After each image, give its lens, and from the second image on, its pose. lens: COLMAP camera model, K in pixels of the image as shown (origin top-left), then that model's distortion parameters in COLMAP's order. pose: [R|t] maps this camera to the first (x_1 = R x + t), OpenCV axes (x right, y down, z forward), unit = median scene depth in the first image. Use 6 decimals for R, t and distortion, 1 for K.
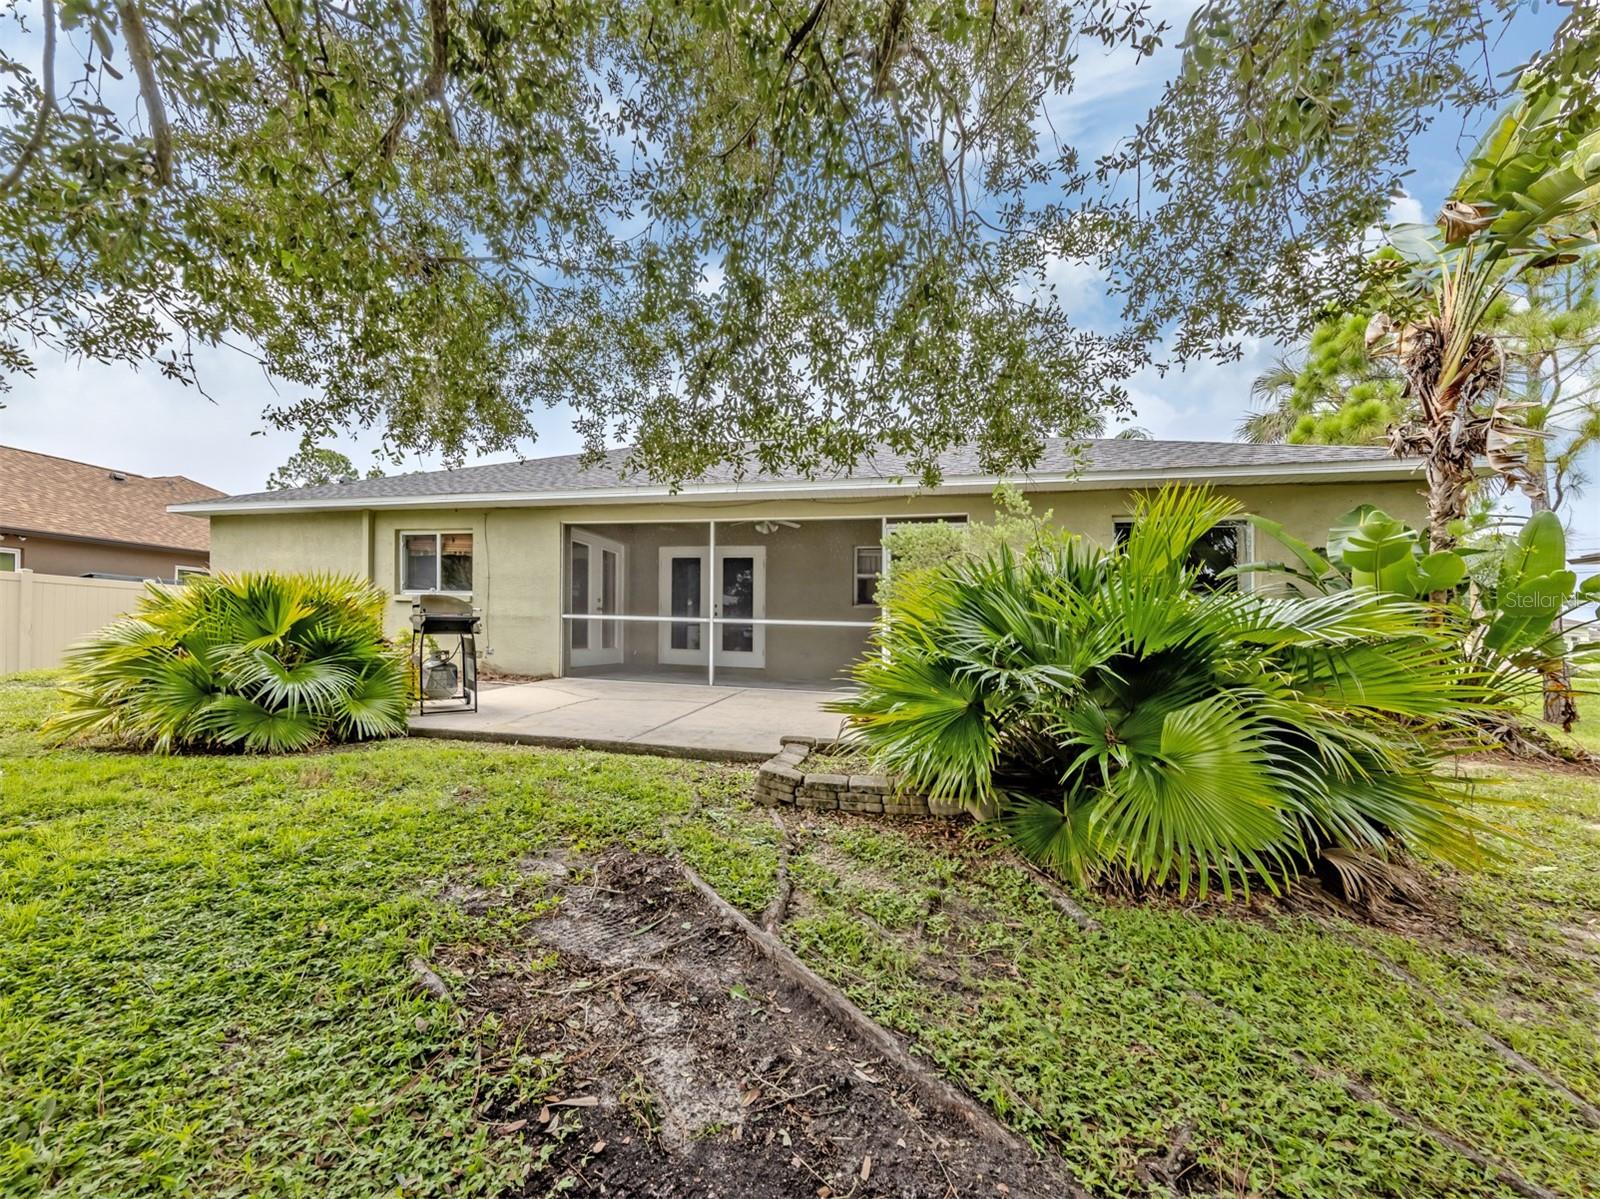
lens RADIAL K [[527.9, 0, 888.5], [0, 527.9, 655.1], [0, 0, 1]] dist [0.006786, -0.000017]
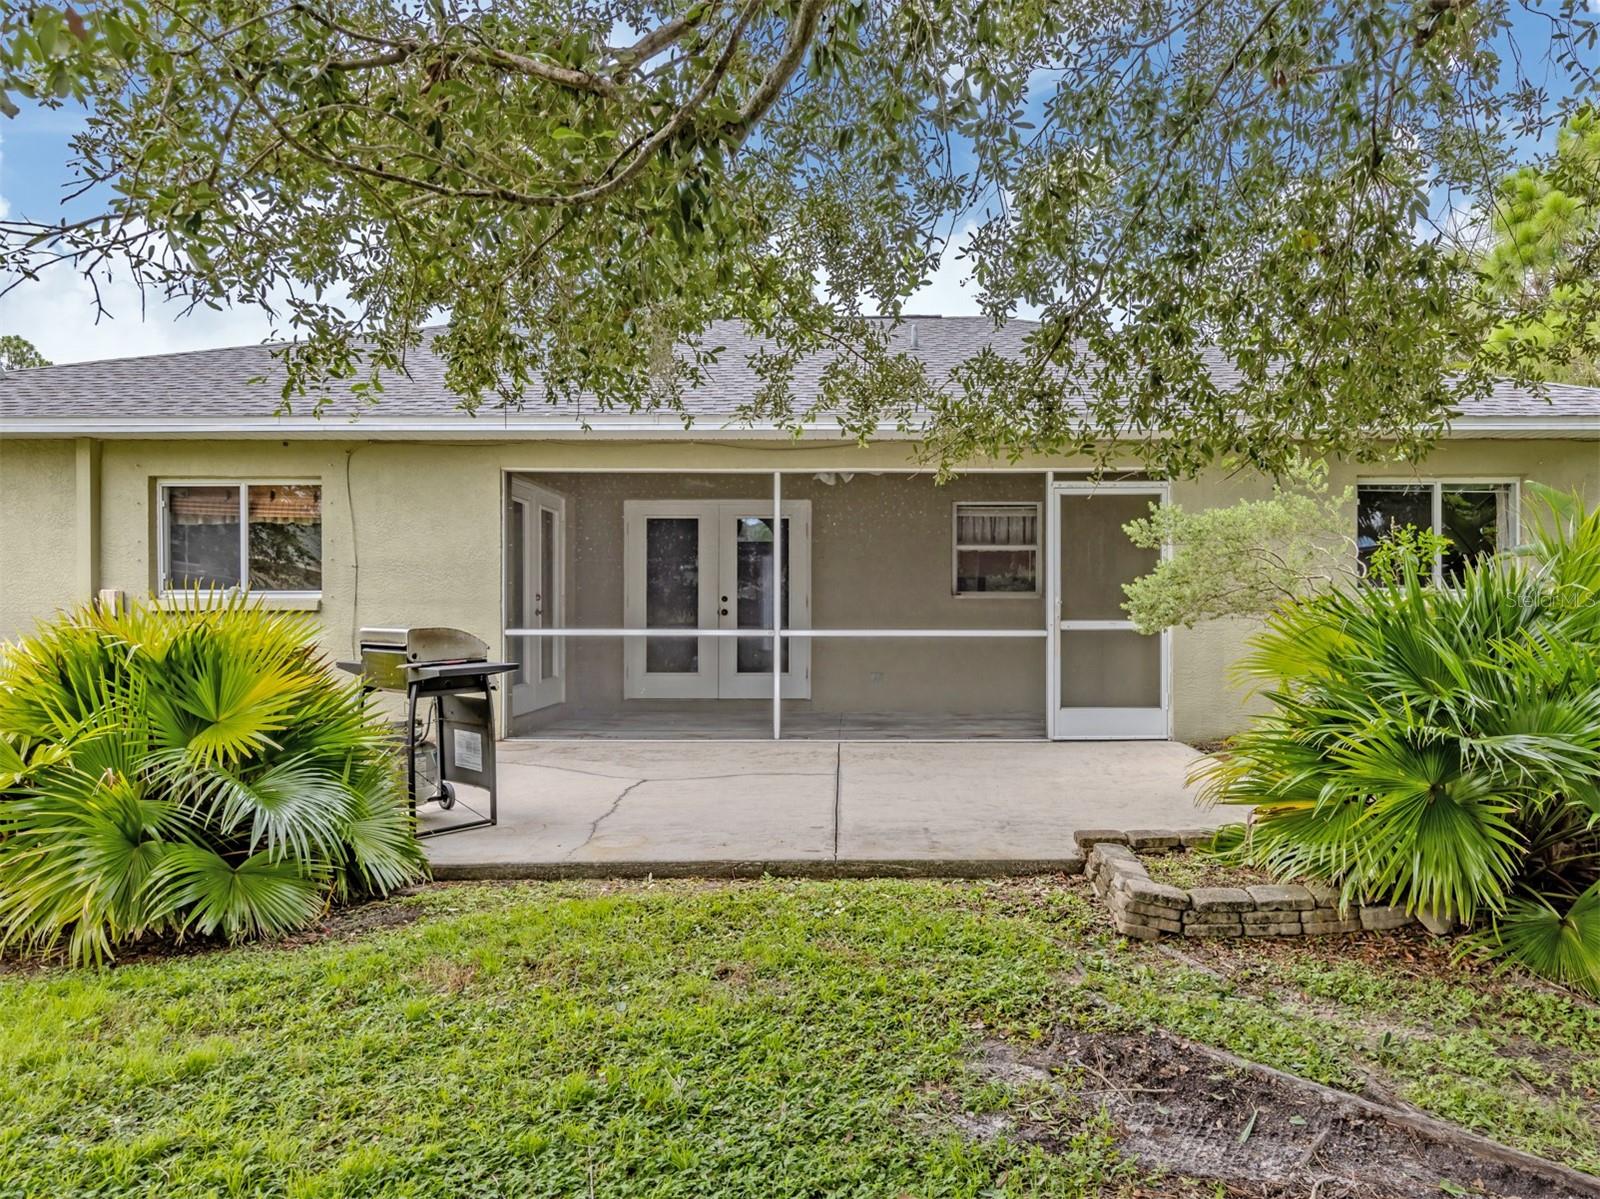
lens RADIAL K [[946.8, 0, 802.4], [0, 946.8, 602.8], [0, 0, 1]] dist [0.003669, 0.000180]
pose [[0.971263, -0.028096, 0.236345, -0.594261], [0.025703, 0.999582, 0.013203, -0.120998], [-0.236618, -0.006748, 0.971579, -0.073875]]
